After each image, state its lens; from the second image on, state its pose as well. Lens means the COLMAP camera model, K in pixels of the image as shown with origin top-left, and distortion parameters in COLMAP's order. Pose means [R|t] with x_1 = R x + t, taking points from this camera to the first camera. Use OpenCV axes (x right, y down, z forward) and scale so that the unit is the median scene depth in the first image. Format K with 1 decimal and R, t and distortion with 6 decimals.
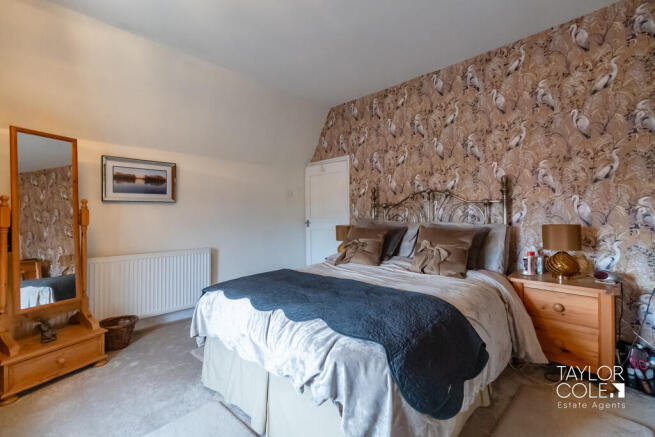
lens RADIAL K [[289.2, 0, 330.1], [0, 289.2, 212.6], [0, 0, 1]] dist [0.000000, 0.011268]
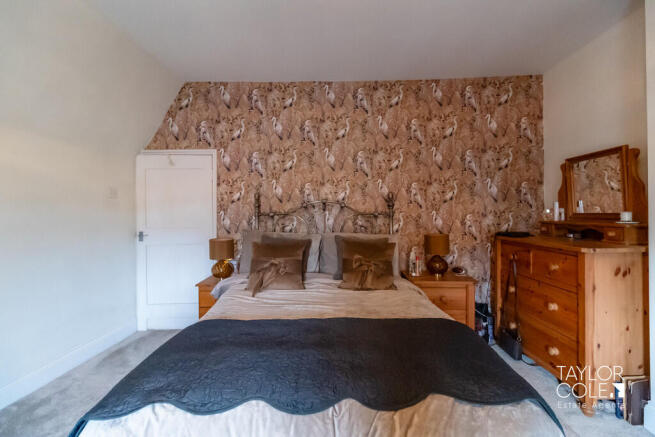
lens RADIAL K [[283.7, 0, 327.5], [0, 283.7, 218.5], [0, 0, 1]] dist [0.021402, -0.000015]
pose [[0.738986, 0.024278, 0.673283, -0.263893], [-0.012398, 0.999671, -0.022439, 0.004964], [-0.673607, 0.008234, 0.739044, 0.253848]]
